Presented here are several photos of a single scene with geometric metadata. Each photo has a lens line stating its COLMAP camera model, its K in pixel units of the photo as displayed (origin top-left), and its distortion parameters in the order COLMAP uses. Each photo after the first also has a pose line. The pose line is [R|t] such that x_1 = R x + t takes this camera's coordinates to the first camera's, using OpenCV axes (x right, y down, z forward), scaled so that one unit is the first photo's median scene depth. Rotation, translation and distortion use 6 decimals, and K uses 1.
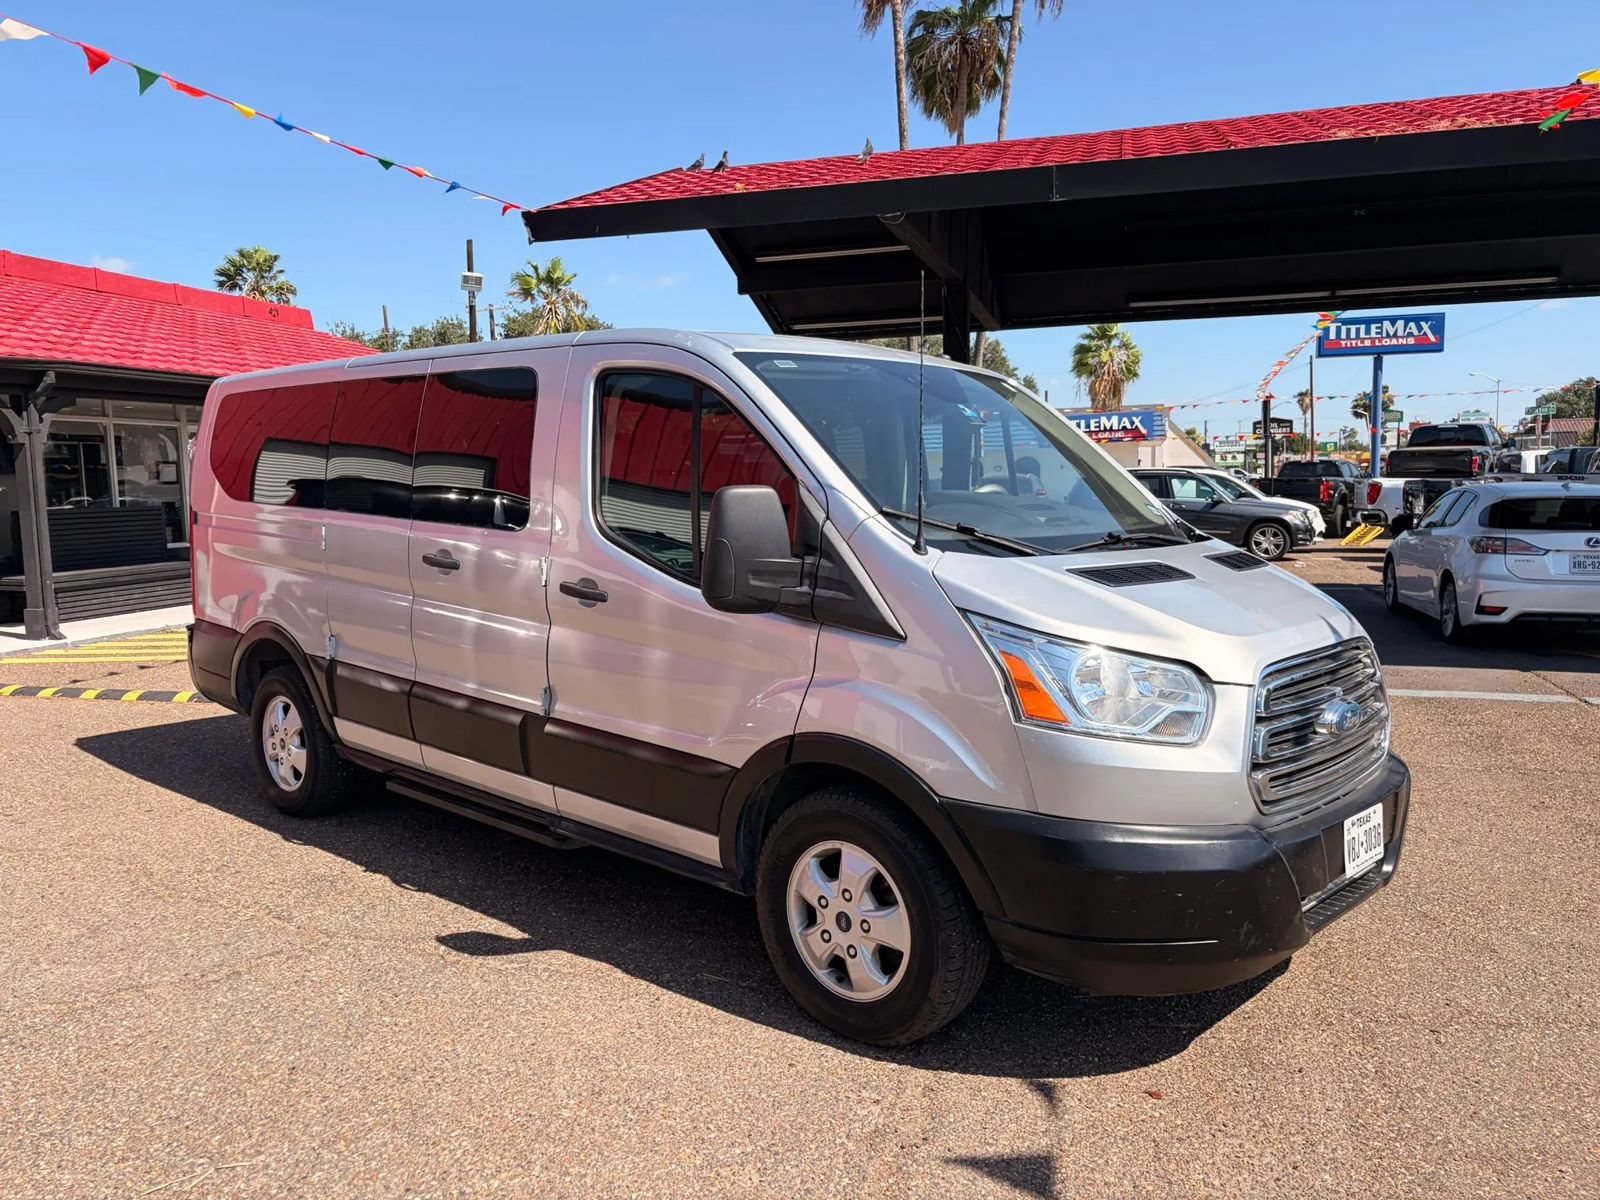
lens RADIAL K [[1216.9, 0, 794.2], [0, 1216.9, 584.9], [0, 0, 1]] dist [0.022626, -0.013638]
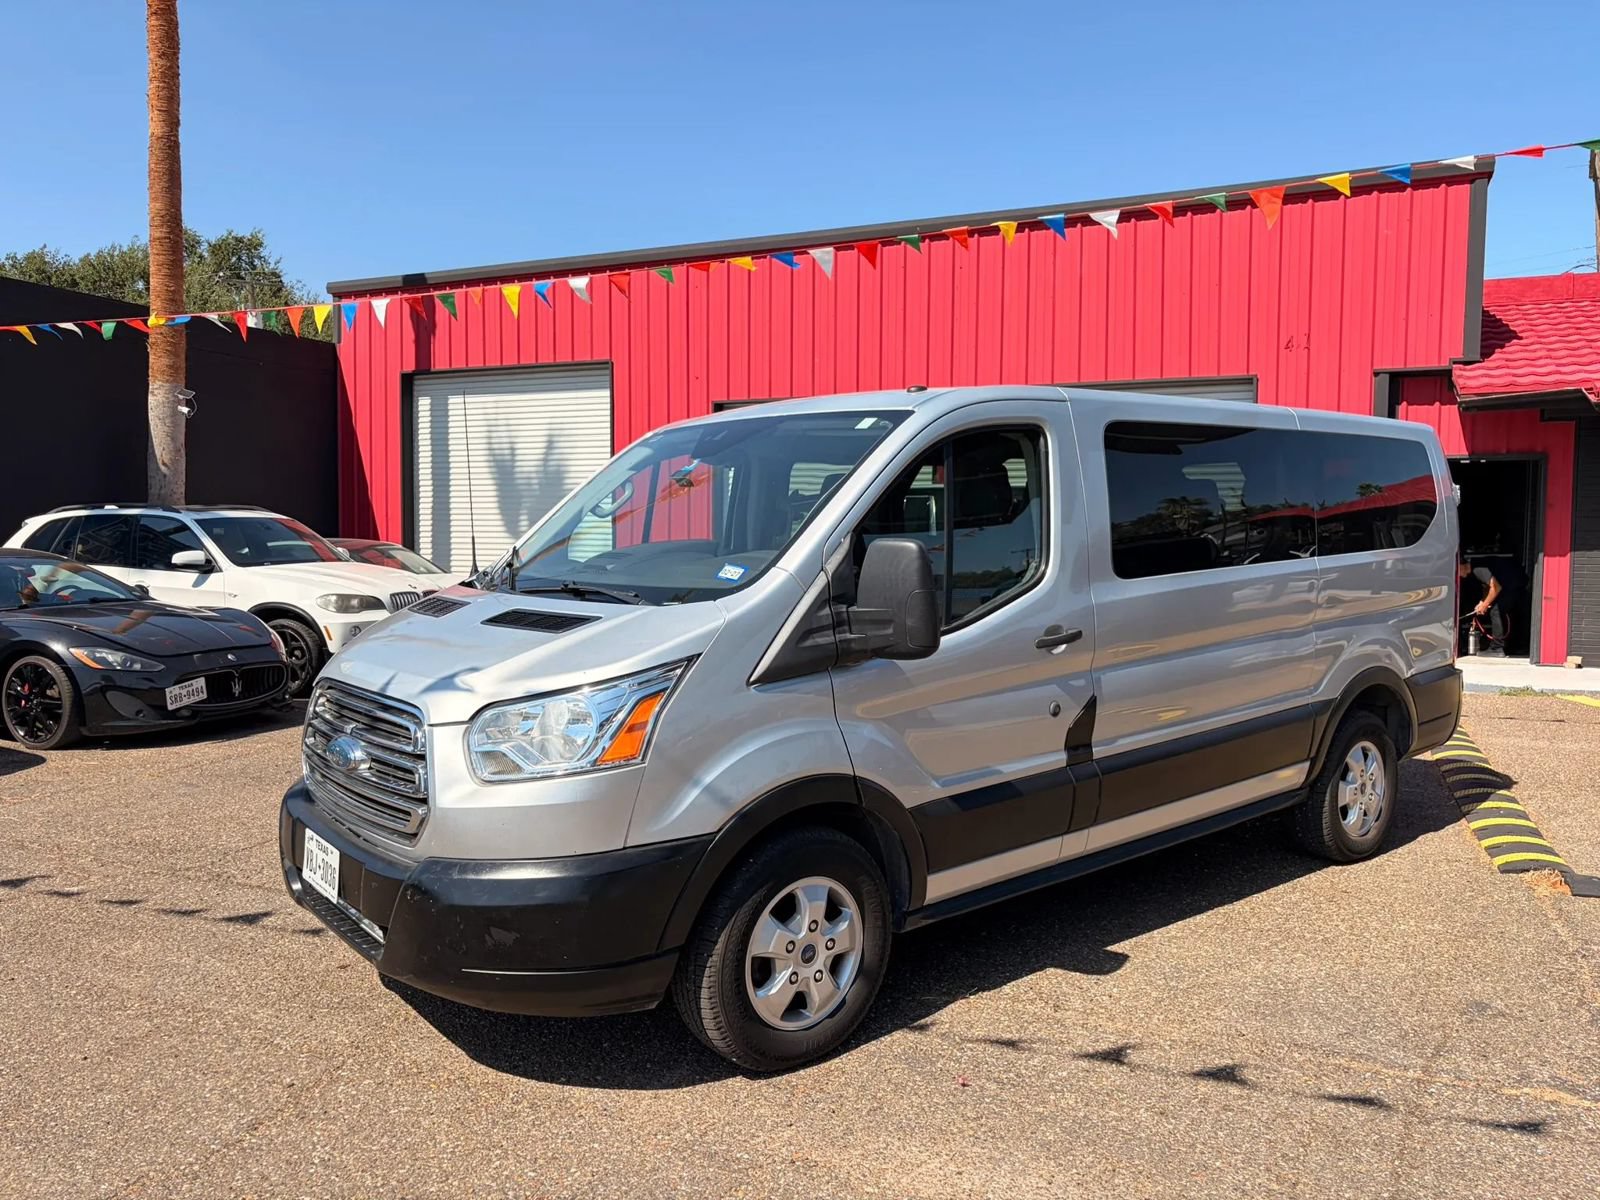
lens RADIAL K [[1220.3, 0, 793.3], [0, 1220.3, 601.4], [0, 0, 1]] dist [0.010480, 0.004176]
pose [[-0.150584, 0.071598, -0.986001, 0.768570], [-0.087877, 0.992456, 0.085487, -0.080518], [0.984684, 0.099520, -0.143156, 0.816274]]
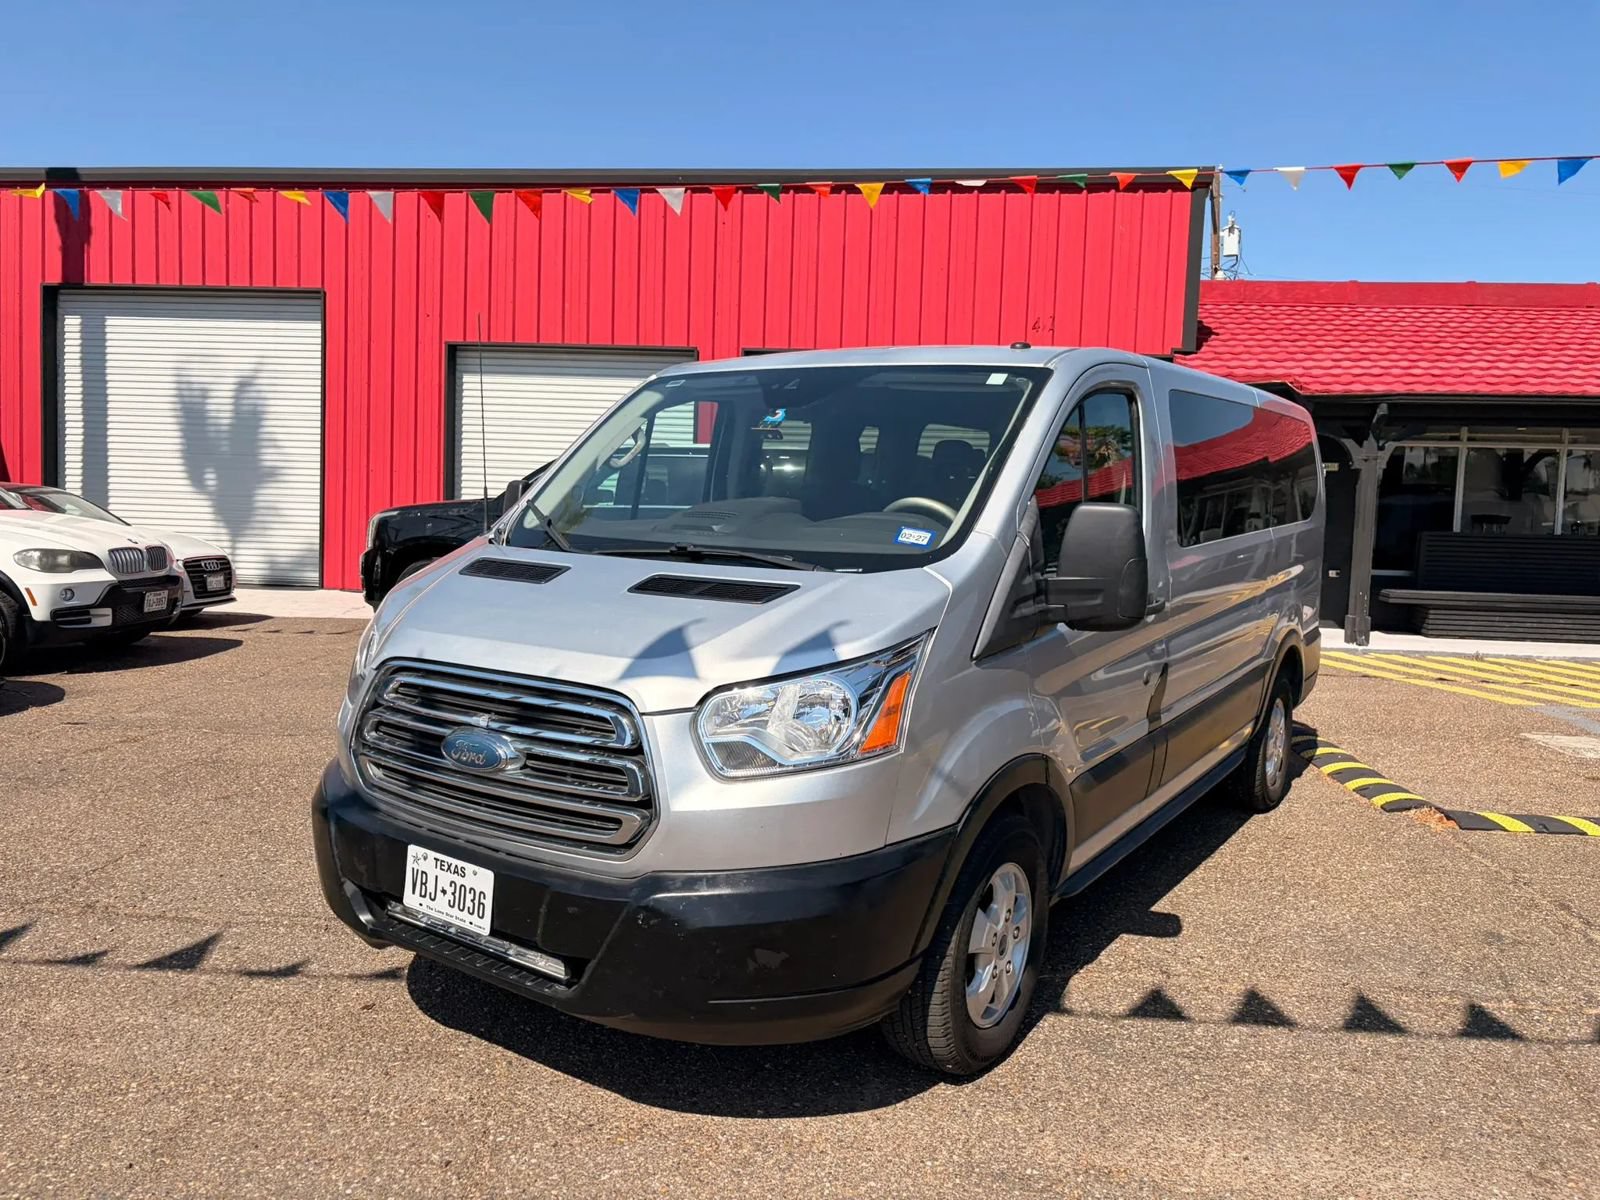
lens RADIAL K [[1218.8, 0, 812.5], [0, 1218.8, 599.0], [0, 0, 1]] dist [0.015317, -0.003739]
pose [[0.164067, 0.101416, -0.981222, 0.713793], [-0.118695, 0.989504, 0.082425, -0.053735], [0.979282, 0.102943, 0.174382, 0.572567]]
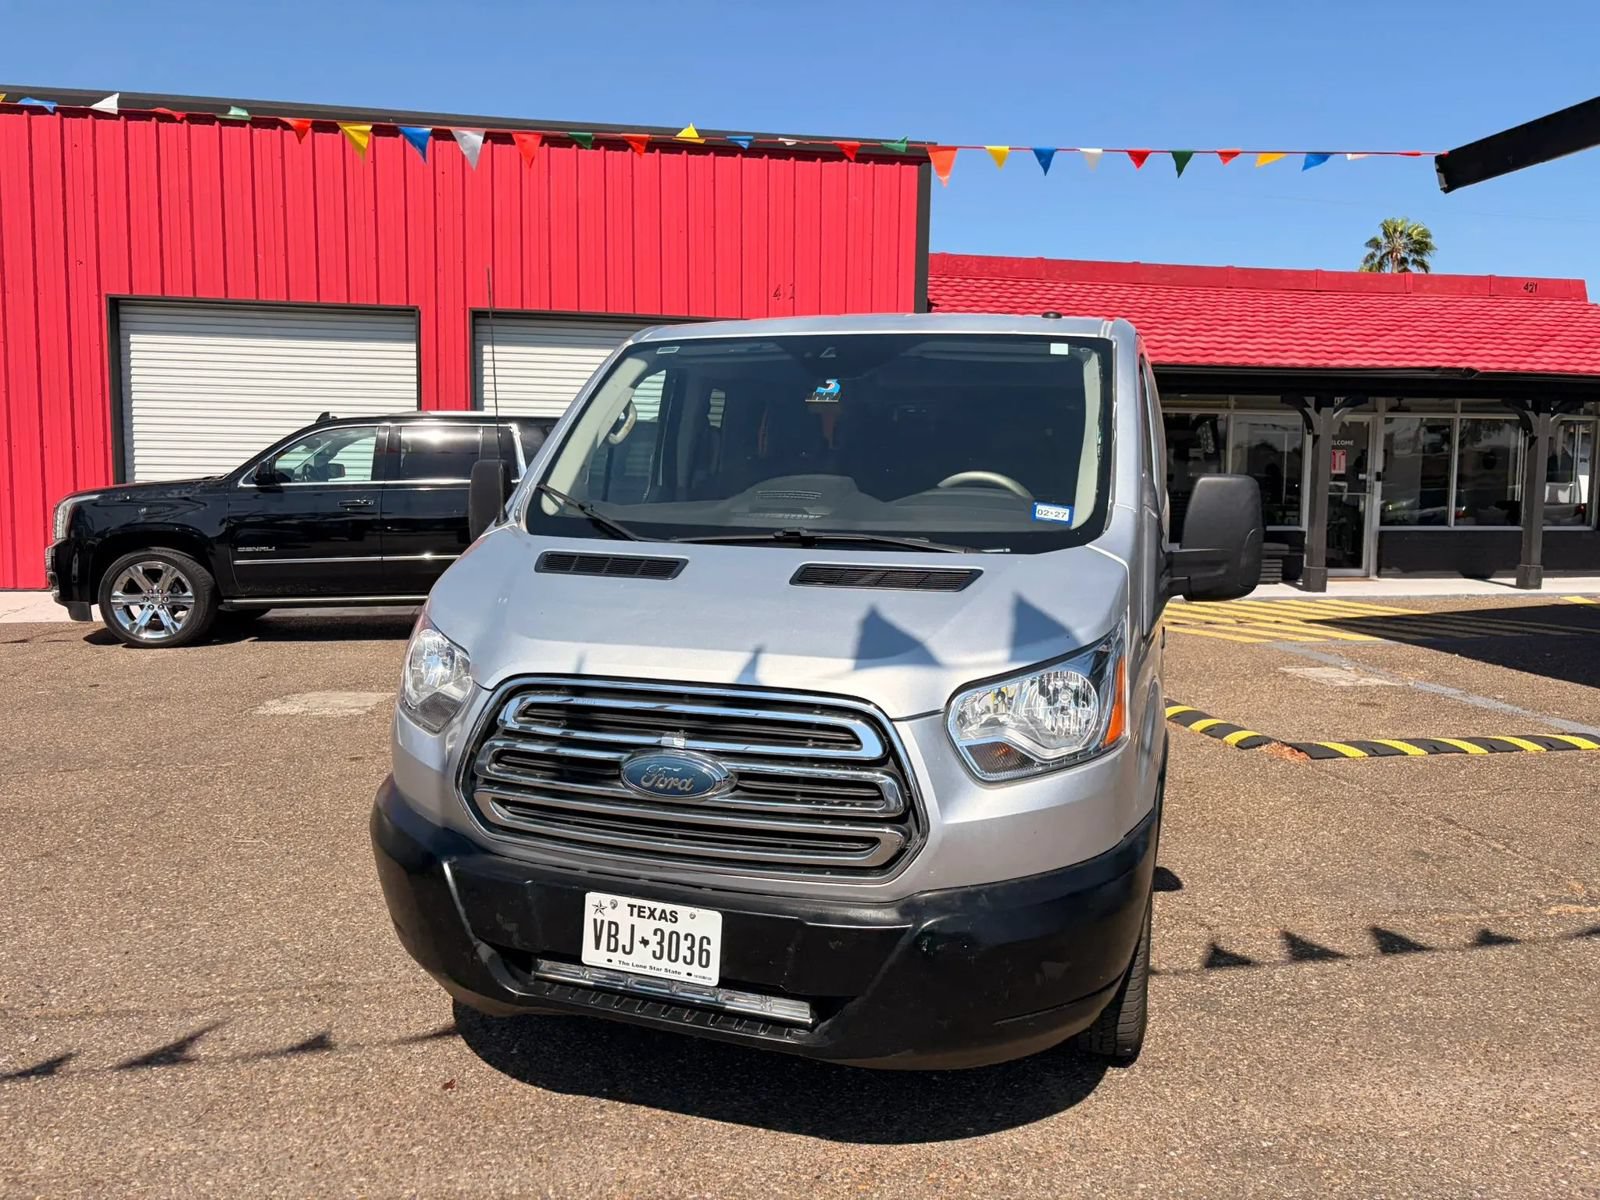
lens RADIAL K [[1214.4, 0, 814.4], [0, 1214.4, 598.6], [0, 0, 1]] dist [0.044076, -0.054802]
pose [[0.446278, 0.112660, -0.887775, 0.613253], [-0.096284, 0.992330, 0.077527, -0.036792], [0.889700, 0.050879, 0.453702, 0.389560]]
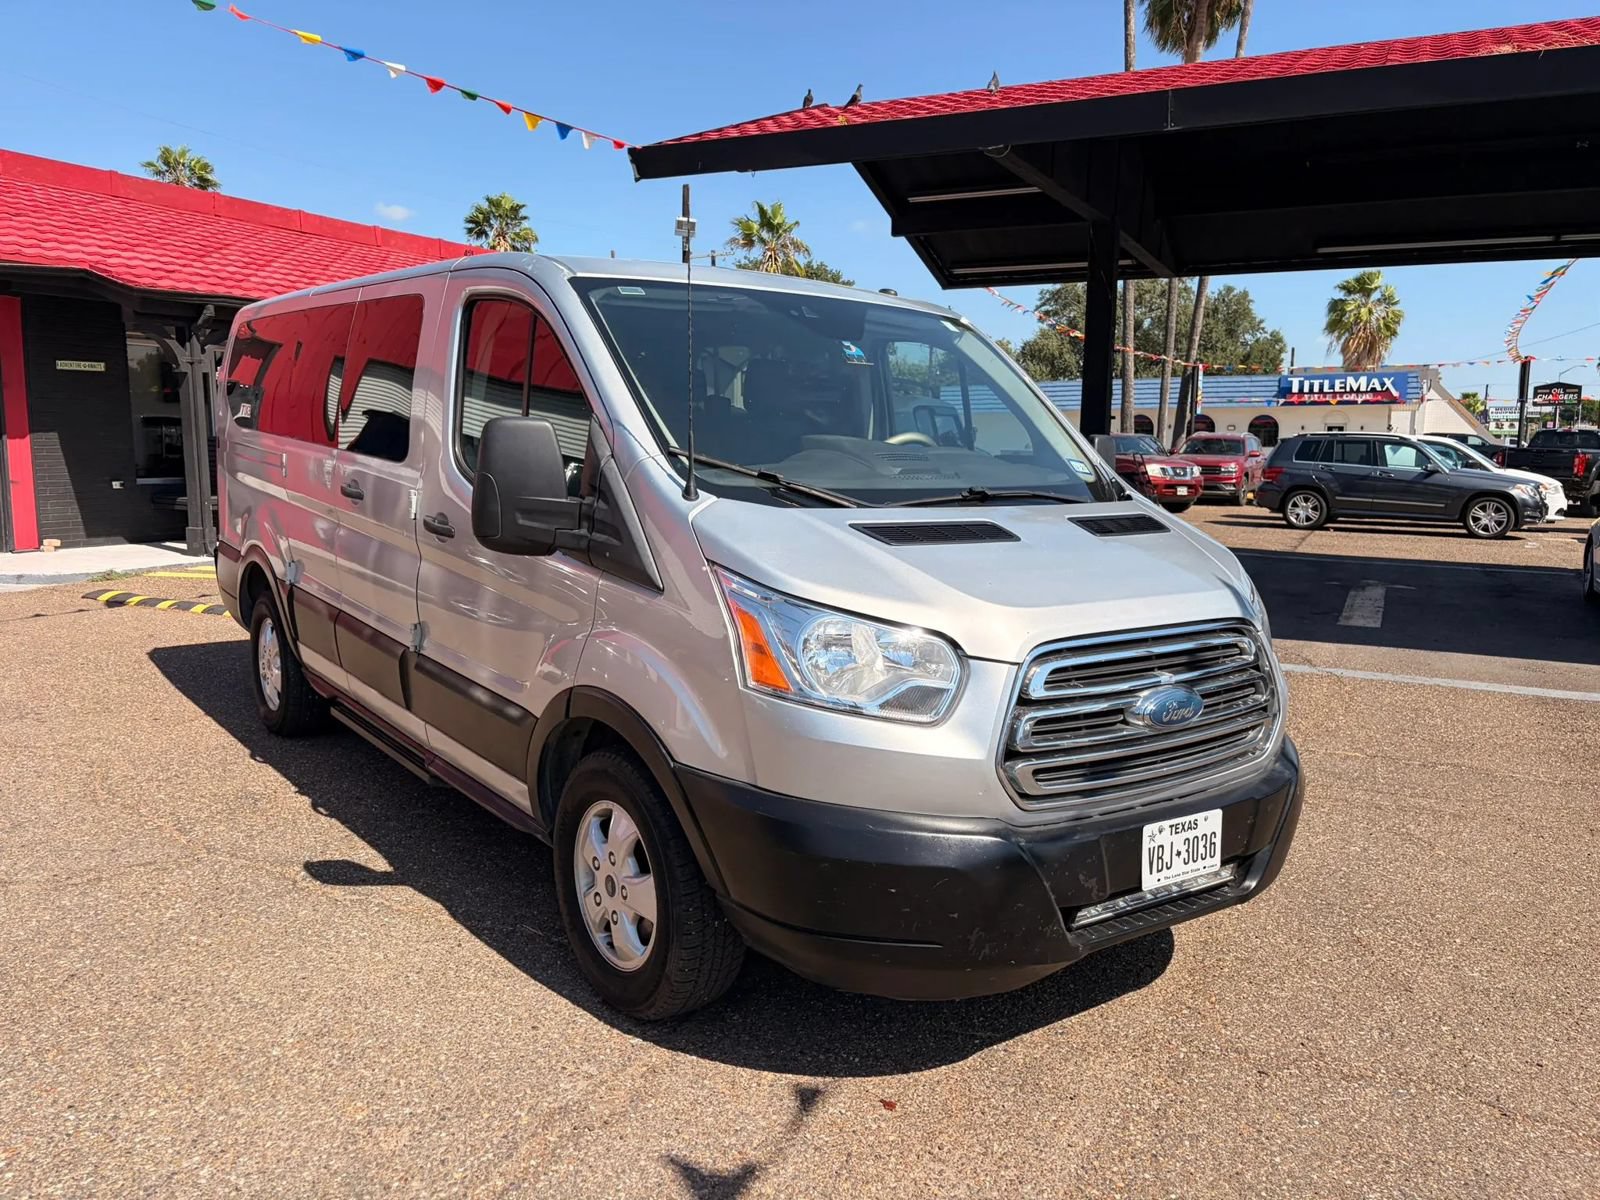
lens RADIAL K [[1218.8, 0, 812.5], [0, 1218.8, 599.0], [0, 0, 1]] dist [0.015317, -0.003739]
pose [[0.983960, 0.055322, -0.169597, 0.181971], [-0.046786, 0.997448, 0.053928, -0.002194], [0.172147, -0.045128, 0.984037, 0.055765]]
